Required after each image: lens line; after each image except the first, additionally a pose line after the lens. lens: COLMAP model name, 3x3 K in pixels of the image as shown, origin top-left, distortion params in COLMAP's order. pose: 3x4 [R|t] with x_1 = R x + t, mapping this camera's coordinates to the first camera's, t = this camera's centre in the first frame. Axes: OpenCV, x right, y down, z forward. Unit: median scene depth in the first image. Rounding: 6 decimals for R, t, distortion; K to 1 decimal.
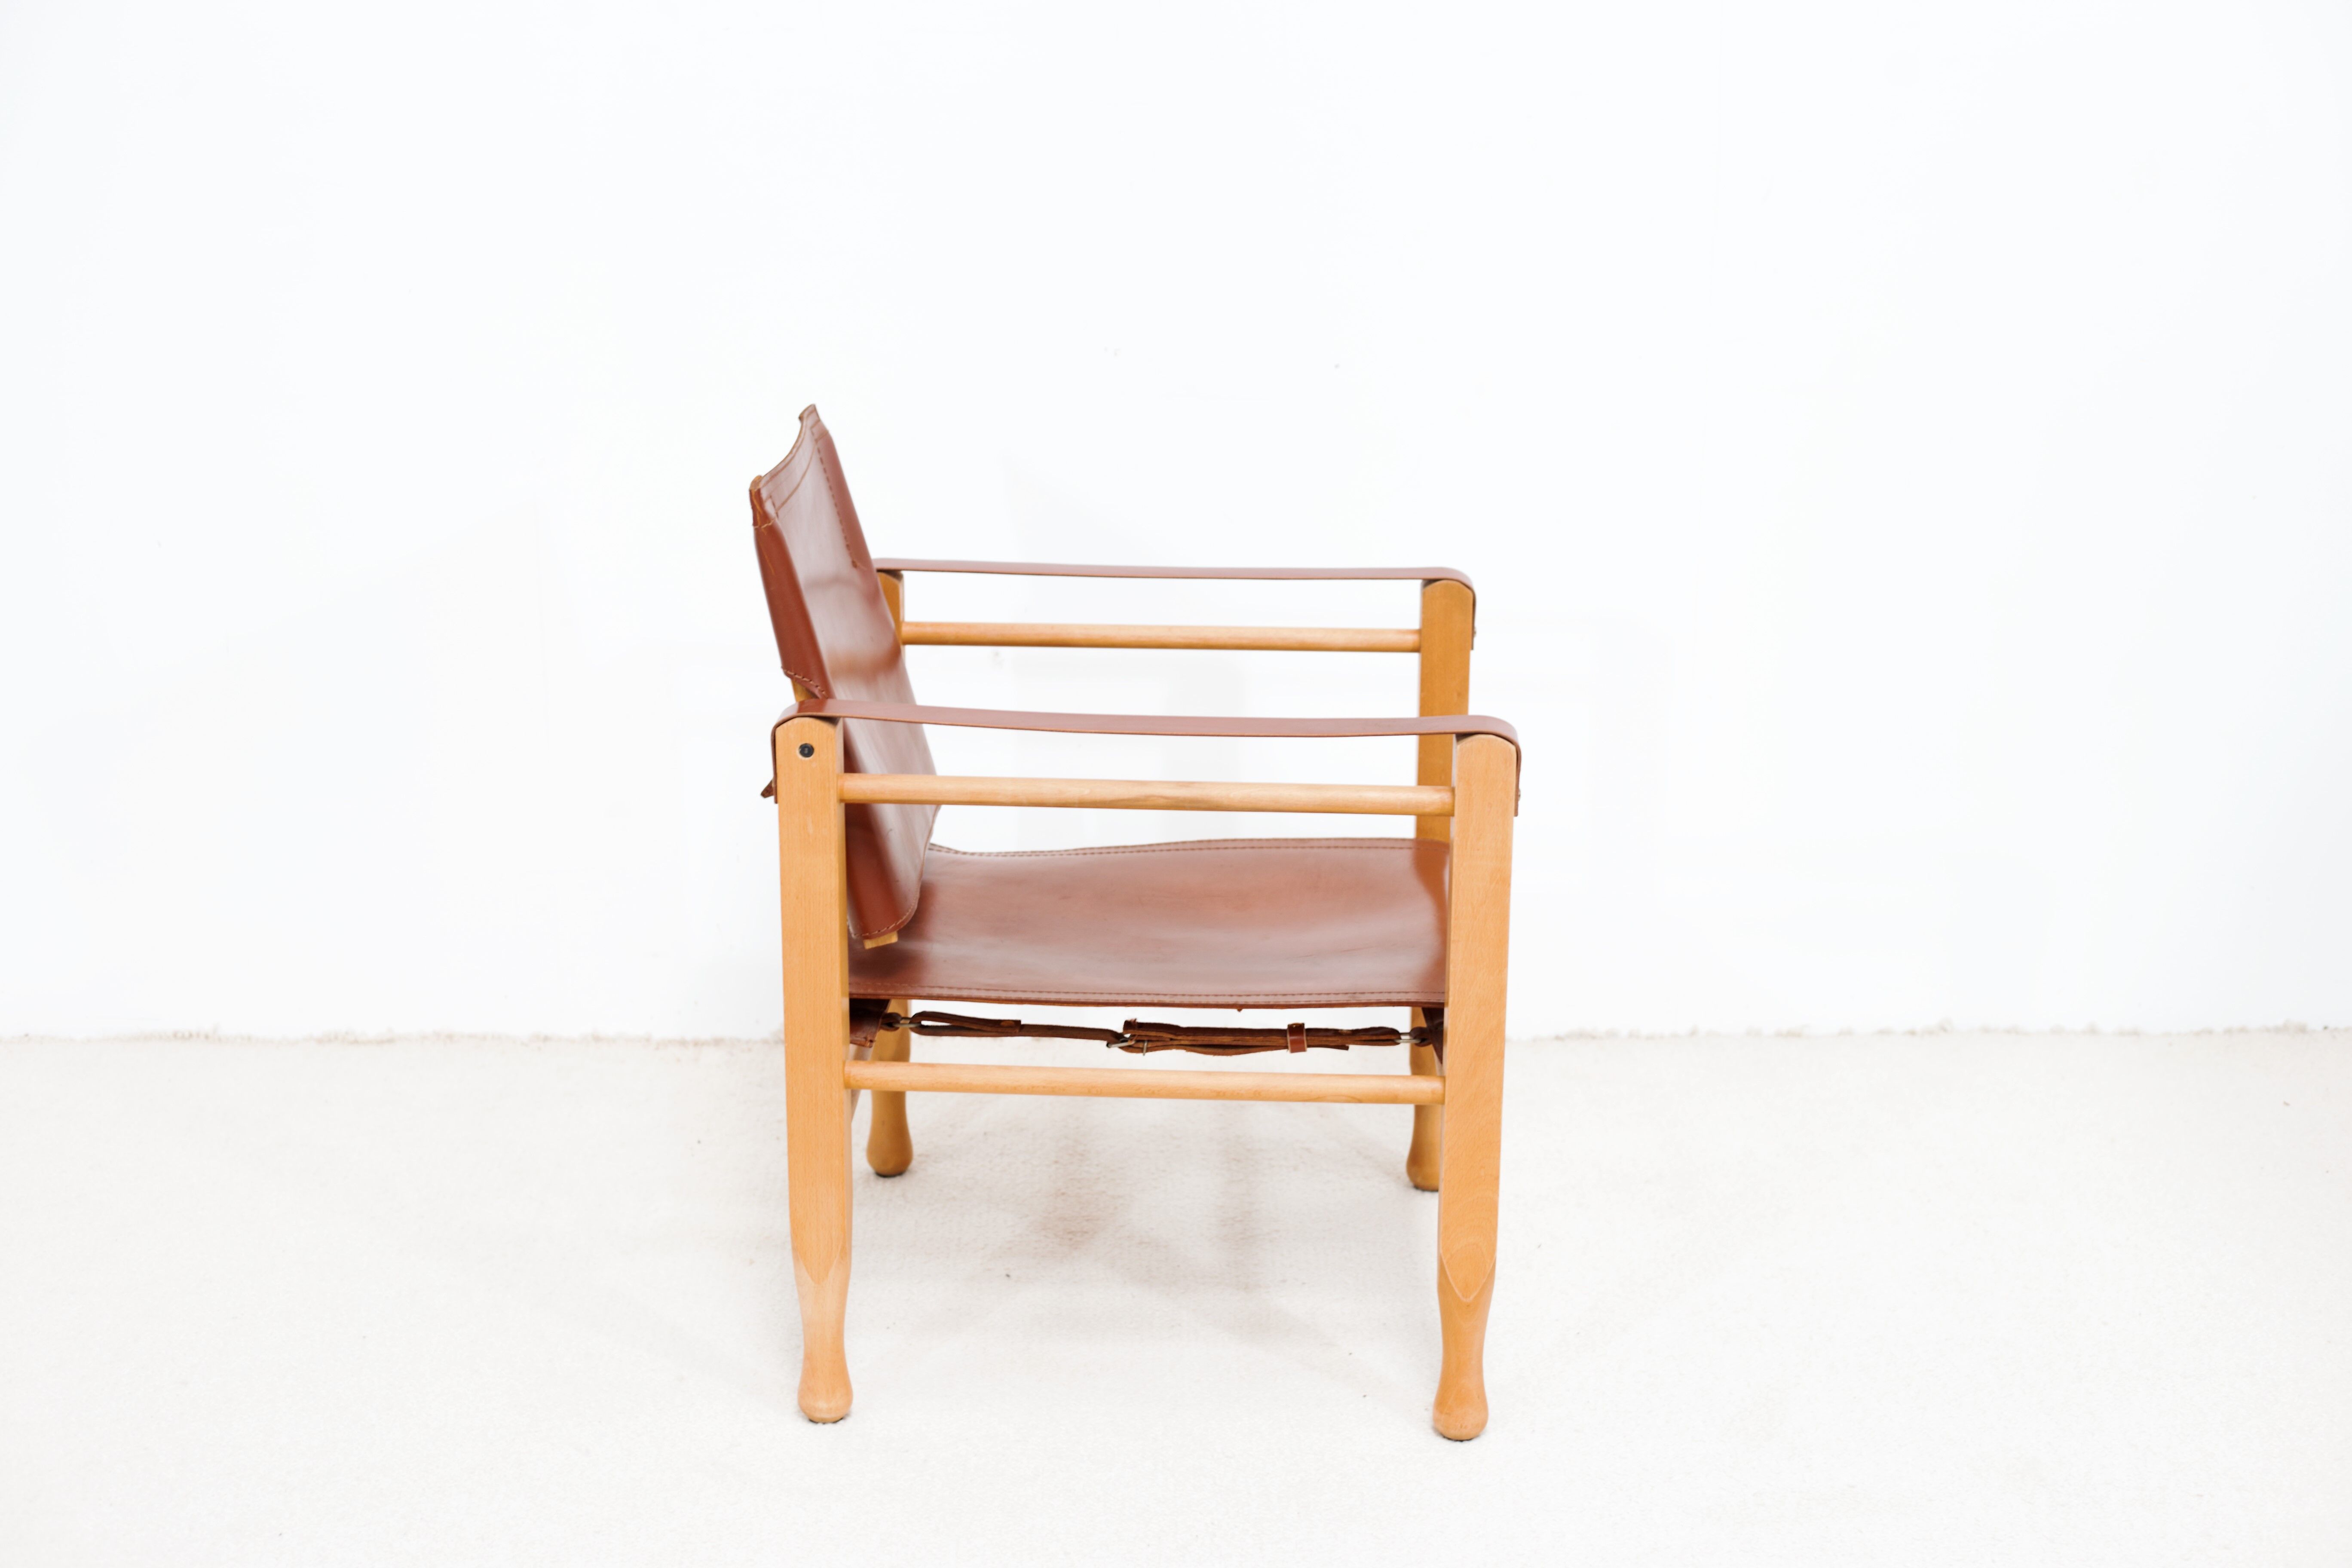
lens RADIAL K [[3329.0, 0, 1176.0], [0, 3329.0, 784.0], [0, 0, 1]] dist [-0.111457, 0.020654]
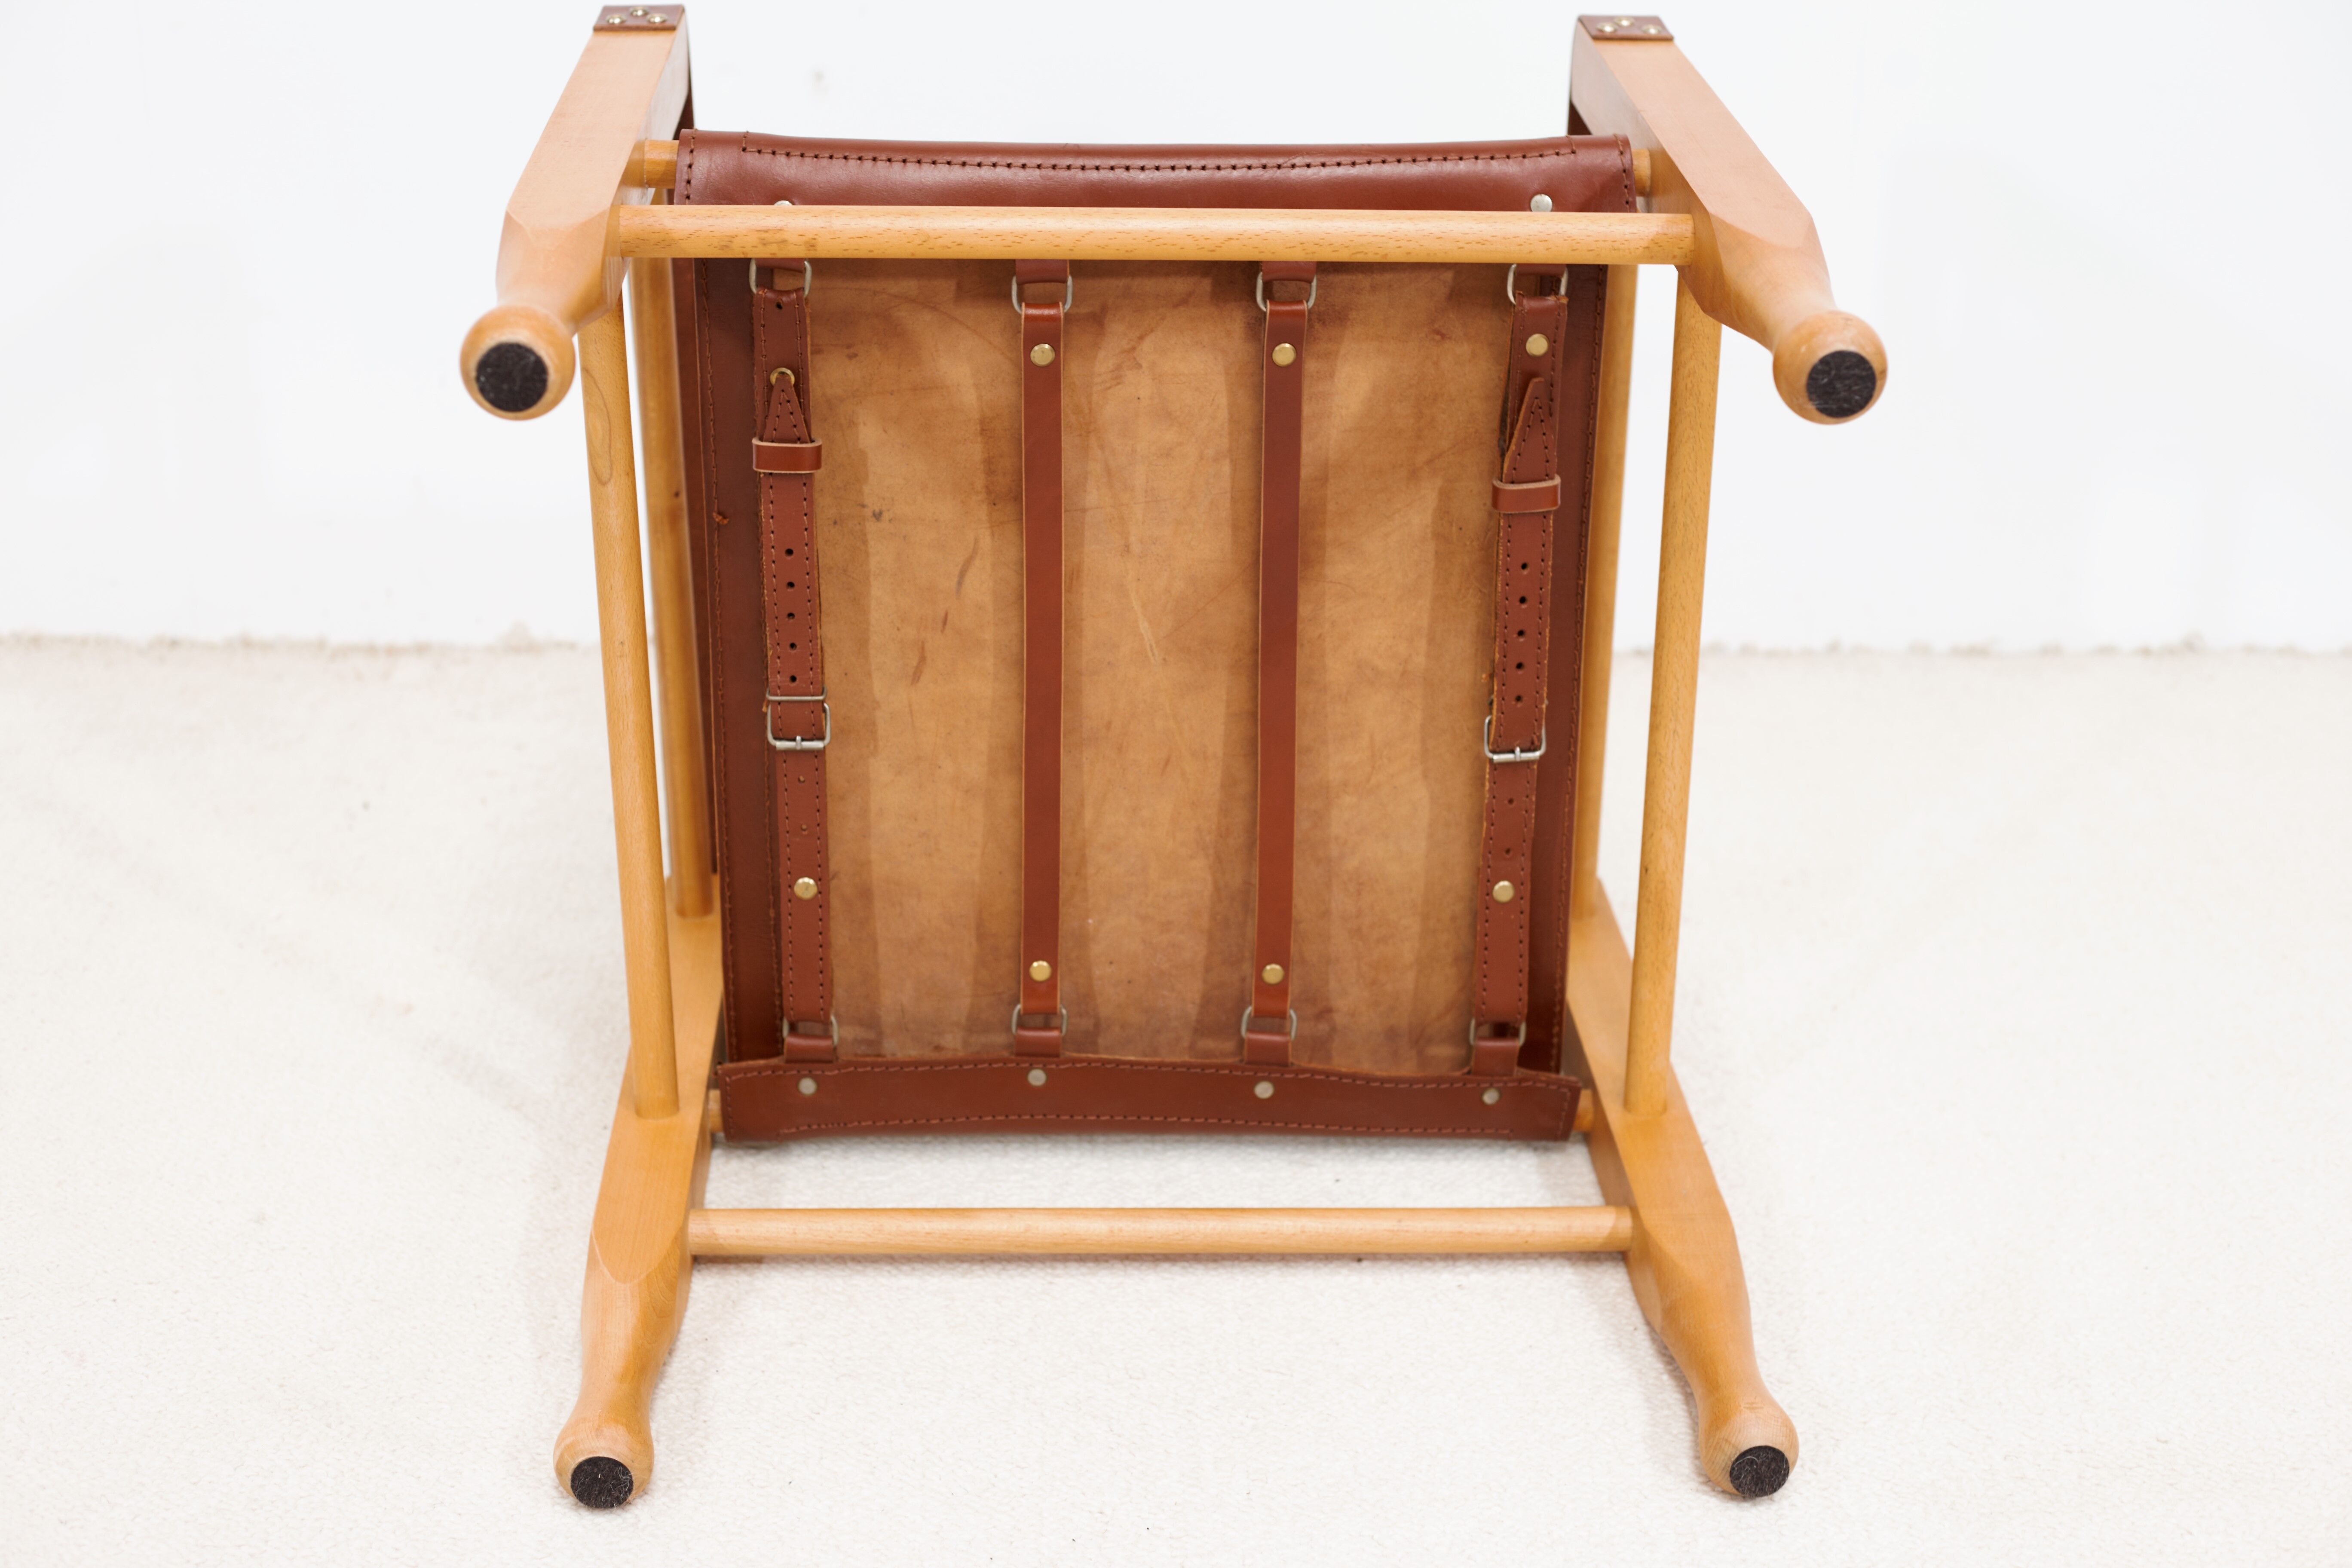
lens RADIAL K [[3329.0, 0, 1176.0], [0, 3329.0, 784.0], [0, 0, 1]] dist [-0.111457, 0.020654]
pose [[0.999929, 0.008538, 0.008358, 0.014069], [-0.009610, 0.990380, 0.138043, 0.009678], [-0.007099, -0.138113, 0.990391, 0.335502]]
